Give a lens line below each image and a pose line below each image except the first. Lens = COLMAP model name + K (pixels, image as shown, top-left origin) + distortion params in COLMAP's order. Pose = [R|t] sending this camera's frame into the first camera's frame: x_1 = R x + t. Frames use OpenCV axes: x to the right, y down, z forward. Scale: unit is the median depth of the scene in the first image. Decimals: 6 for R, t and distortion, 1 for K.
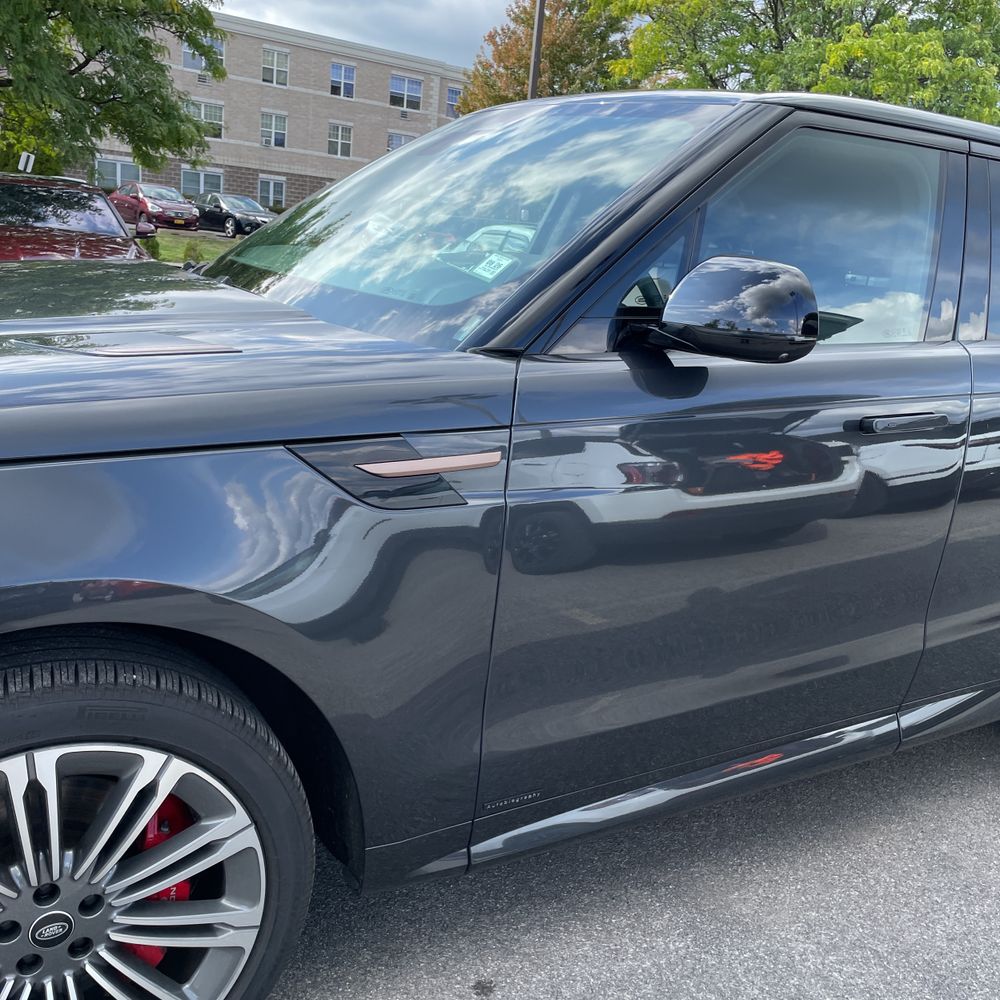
lens RADIAL K [[993.4, 0, 500.0], [0, 993.4, 500.0], [0, 0, 1]] dist [0.077296, -0.106072]
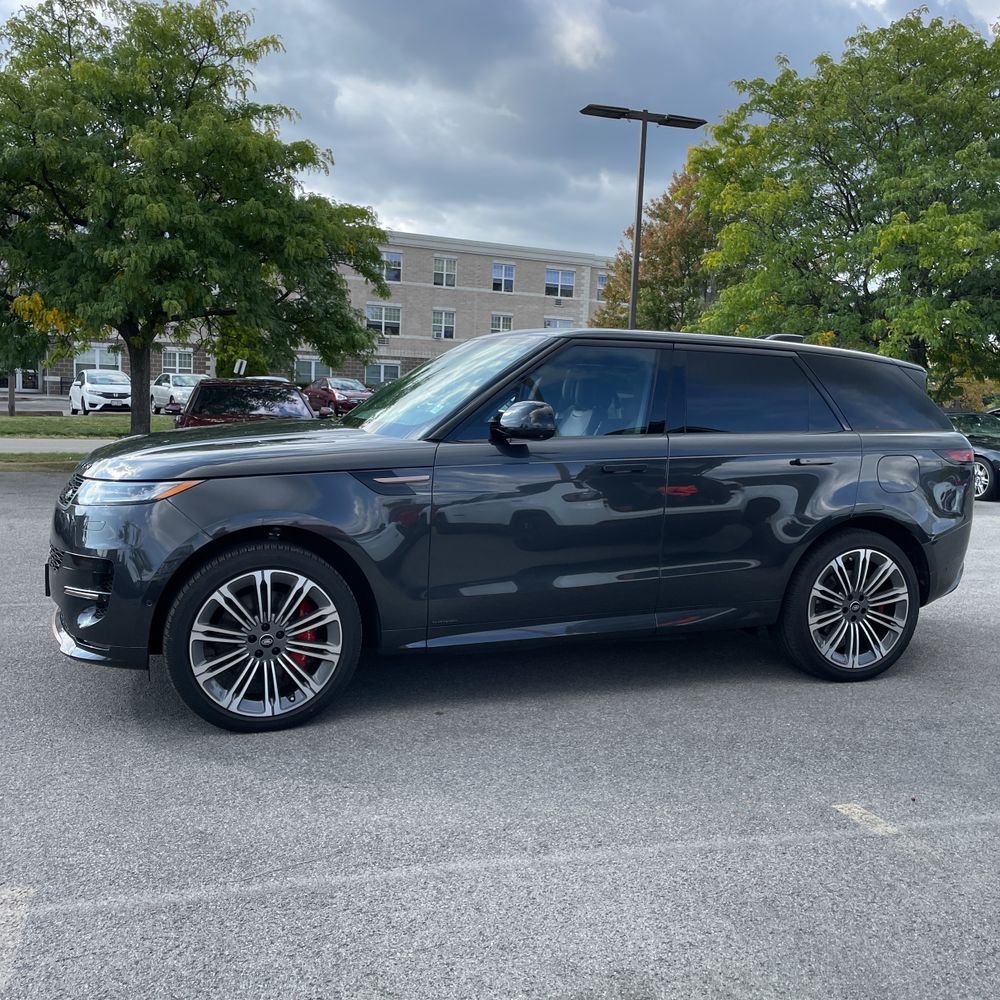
lens RADIAL K [[1025.4, 0, 506.2], [0, 1025.4, 501.4], [0, 0, 1]] dist [0.084675, -0.117491]
pose [[0.984547, -0.040257, -0.170429, 0.562971], [0.011182, 0.985685, -0.168229, 0.408235], [0.174761, 0.163723, 0.970903, -1.362999]]
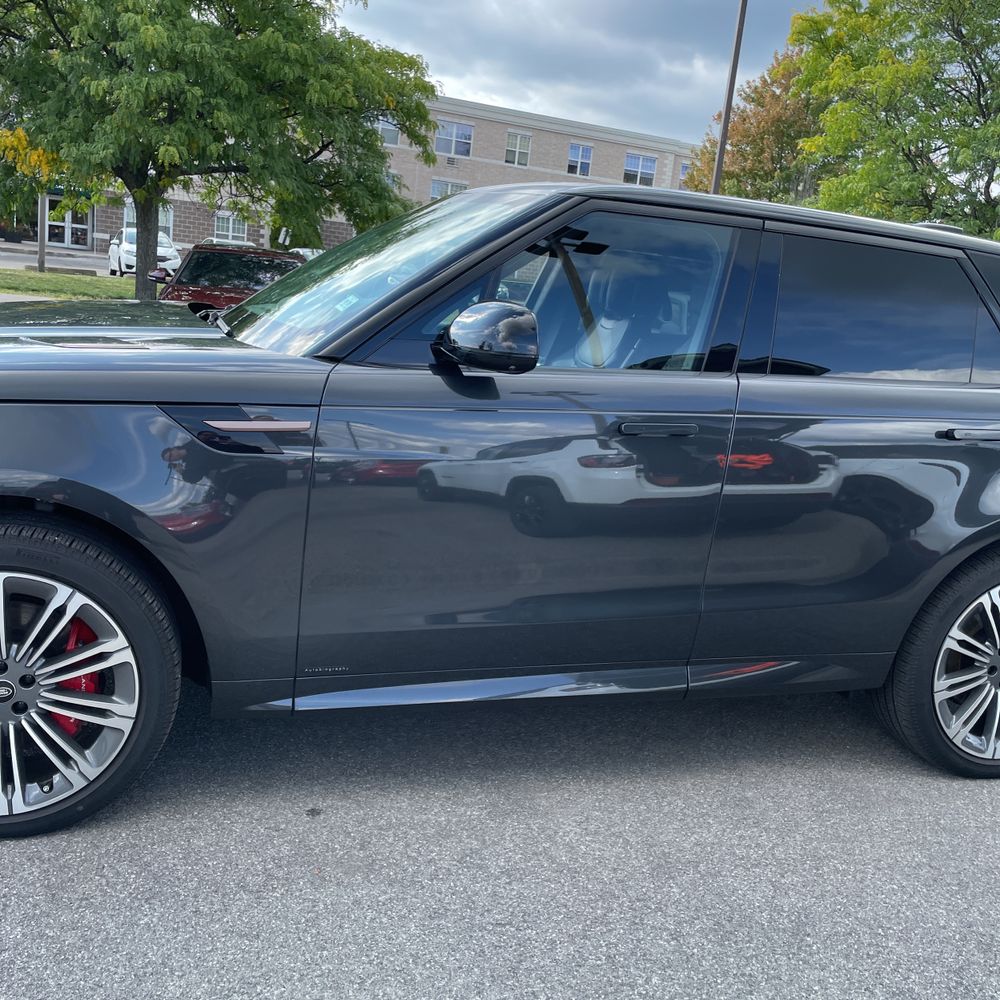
lens RADIAL K [[1003.6, 0, 514.5], [0, 1003.6, 497.4], [0, 0, 1]] dist [0.074571, -0.089219]
pose [[0.973455, 0.057933, -0.221425, 0.548364], [-0.073570, 0.995296, -0.063029, 0.118166], [0.216732, 0.077646, 0.973138, -0.350094]]
